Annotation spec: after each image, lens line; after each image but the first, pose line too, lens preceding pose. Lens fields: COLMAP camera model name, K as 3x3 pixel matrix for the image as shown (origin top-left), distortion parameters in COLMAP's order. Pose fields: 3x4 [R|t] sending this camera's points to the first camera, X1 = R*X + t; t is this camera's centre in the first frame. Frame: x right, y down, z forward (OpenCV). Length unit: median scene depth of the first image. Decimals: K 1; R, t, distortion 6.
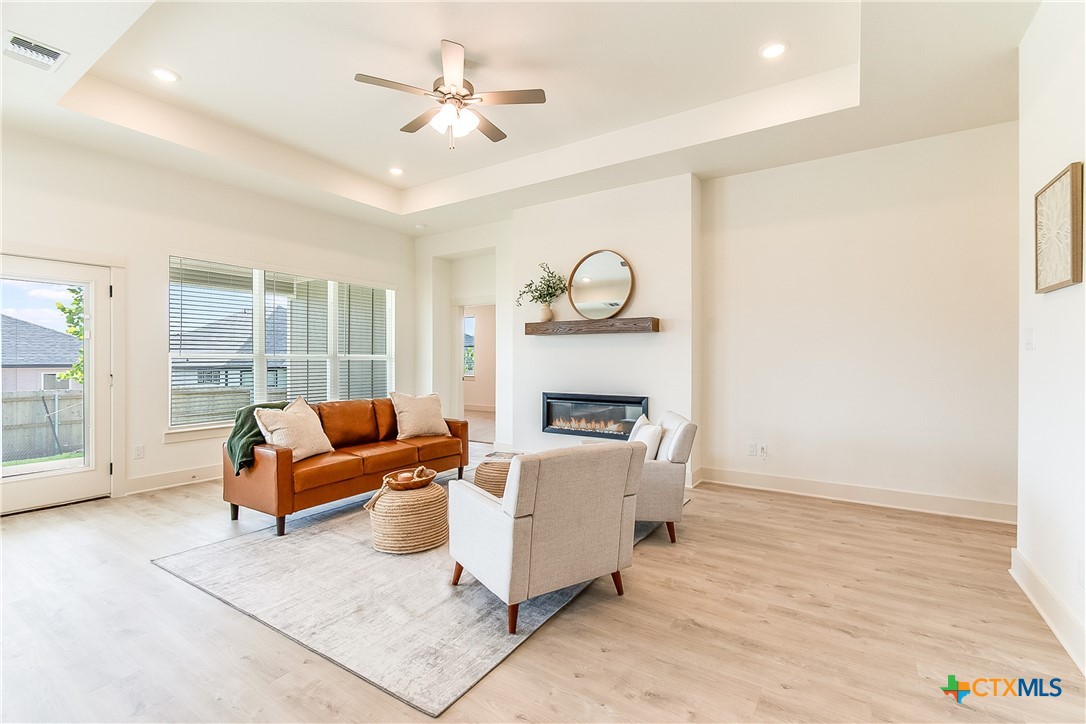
lens RADIAL K [[488.1, 0, 541.4], [0, 488.1, 364.9], [0, 0, 1]] dist [0.002259, -0.000817]
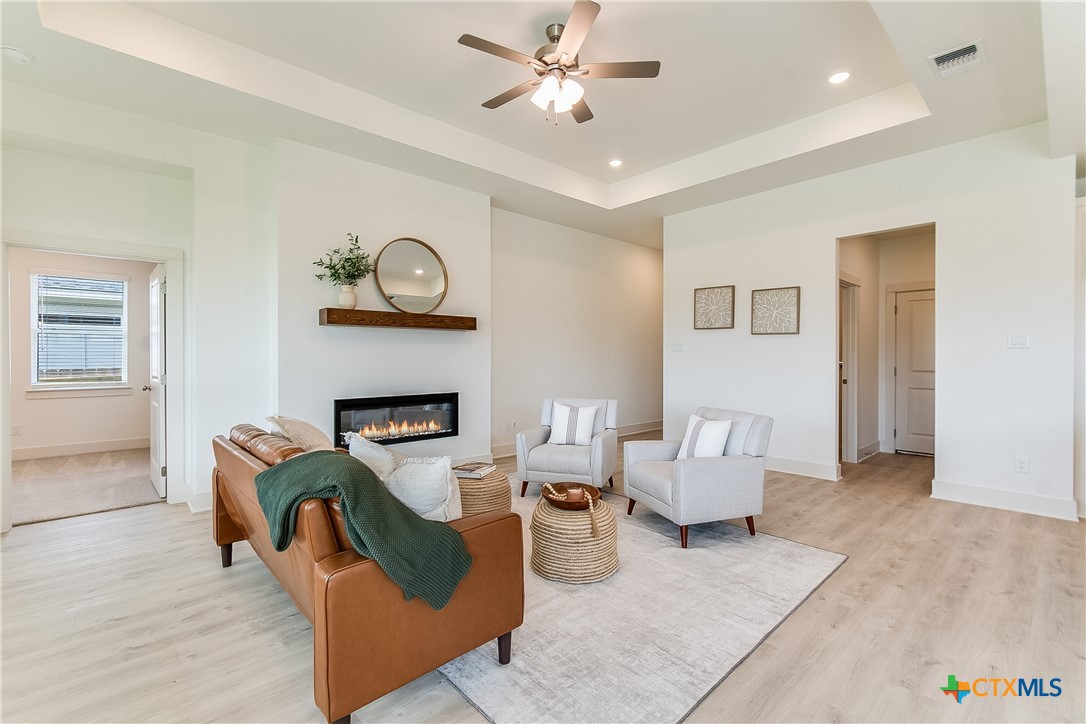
lens RADIAL K [[488.1, 0, 543.3], [0, 488.1, 360.7], [0, 0, 1]] dist [0.002259, -0.000817]
pose [[0.234264, -0.015124, 0.972055, -1.209796], [0.012562, 0.999843, 0.012529, -0.018877], [-0.972092, 0.009276, 0.234417, 0.908983]]
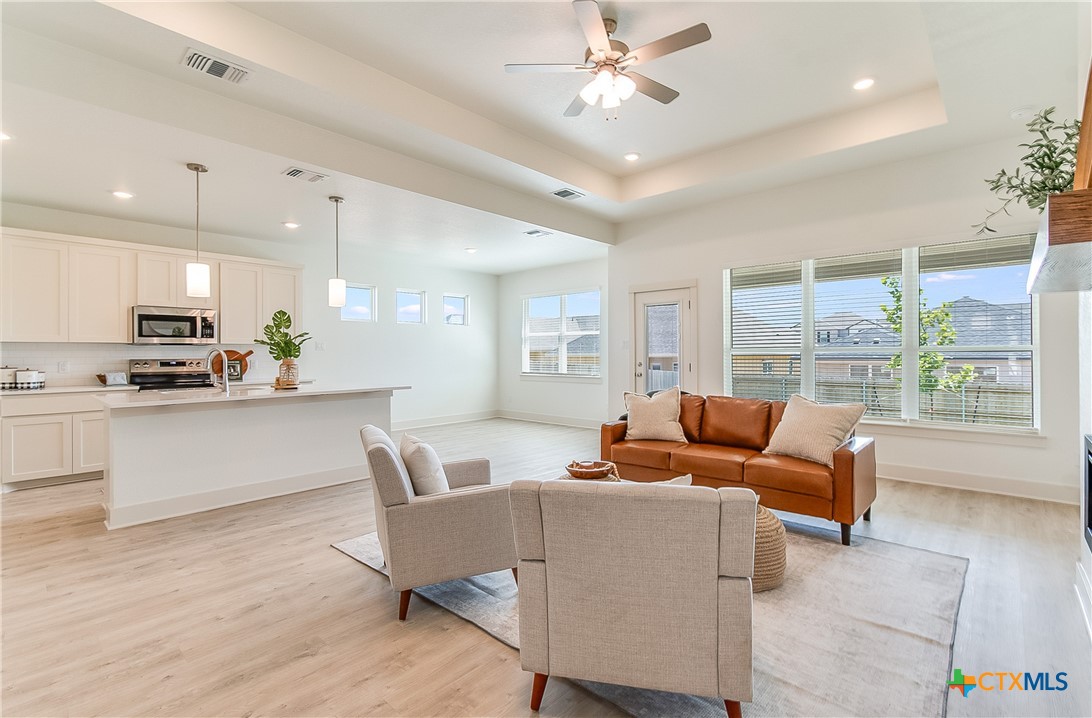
lens RADIAL K [[490.8, 0, 548.3], [0, 490.8, 351.0], [0, 0, 1]] dist [0.002259, -0.000817]
pose [[-0.158746, -0.009793, -0.987271, 0.827589], [-0.006272, 0.999941, -0.008911, -0.005398], [0.987299, 0.004778, -0.158798, 1.158681]]
